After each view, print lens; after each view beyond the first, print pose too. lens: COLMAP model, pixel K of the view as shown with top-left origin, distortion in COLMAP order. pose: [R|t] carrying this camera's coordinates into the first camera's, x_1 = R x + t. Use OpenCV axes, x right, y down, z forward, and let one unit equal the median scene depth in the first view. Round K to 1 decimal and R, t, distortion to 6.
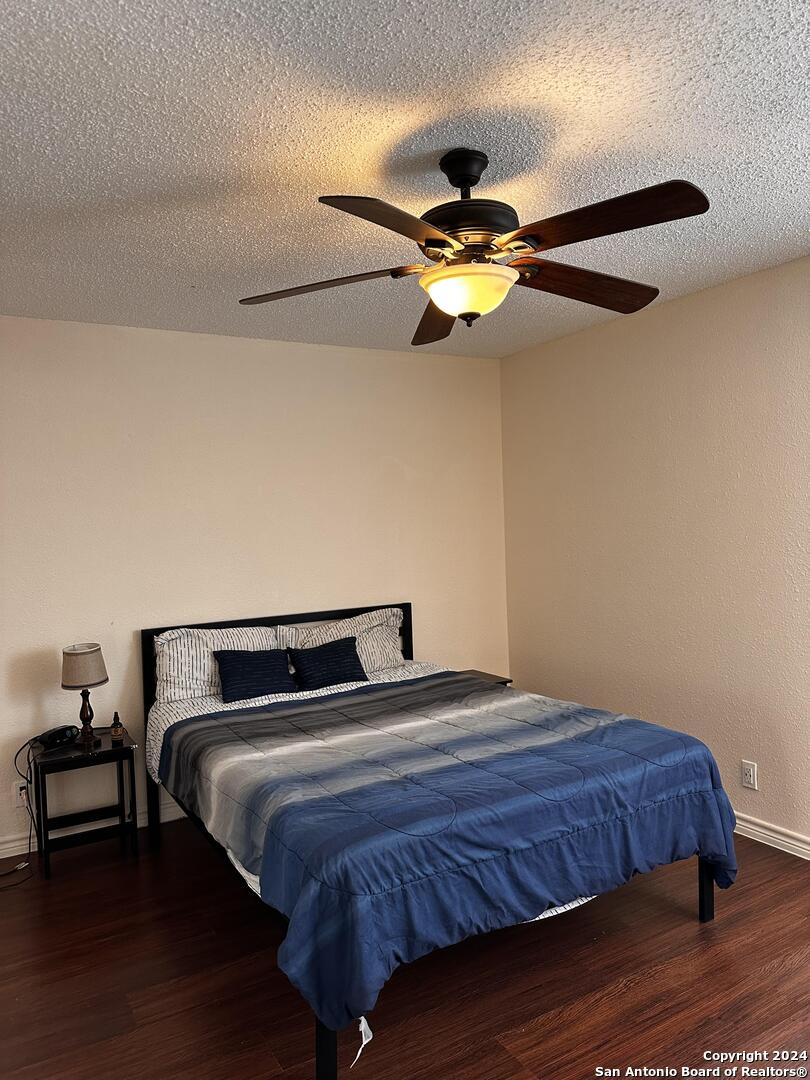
lens RADIAL K [[754.8, 0, 381.4], [0, 754.8, 539.9], [0, 0, 1]] dist [0.110339, -0.141668]
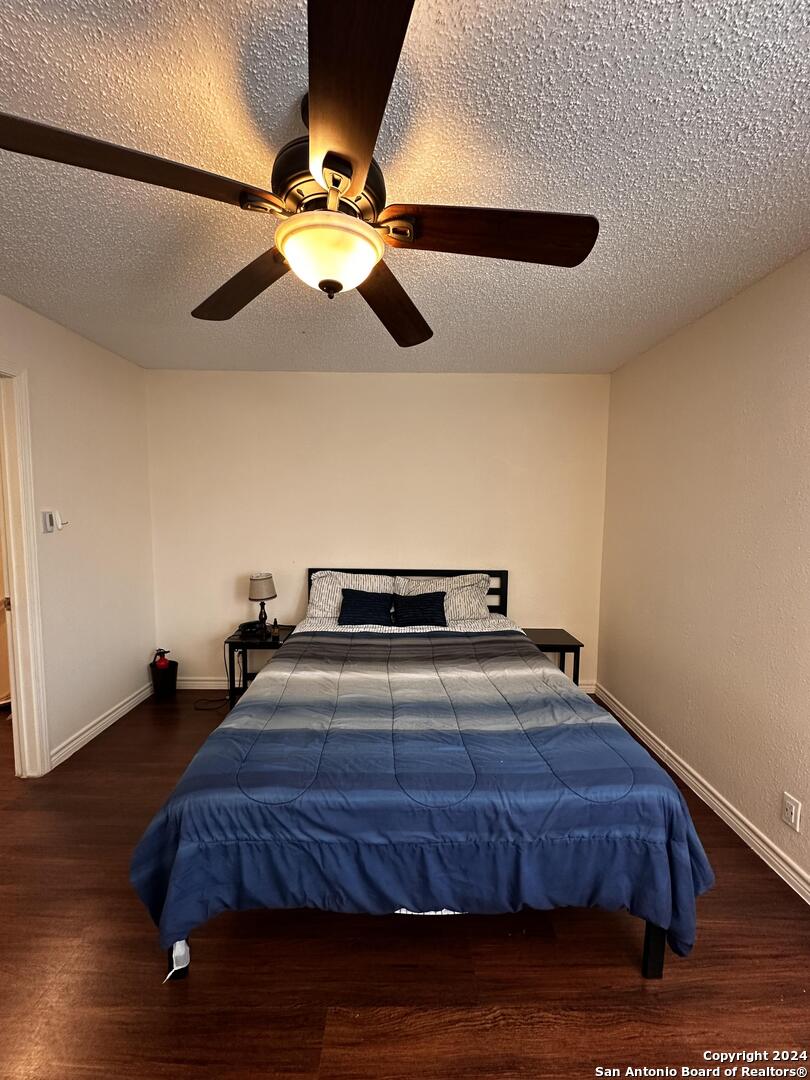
lens RADIAL K [[431.1, 0, 405.0], [0, 431.1, 540.0], [0, 0, 1]] dist [-0.000680, -0.000138]
pose [[0.878034, 0.084958, -0.470997, 0.400108], [-0.057473, 0.995714, 0.072464, -0.020008], [0.475134, -0.036556, 0.879153, 0.499859]]
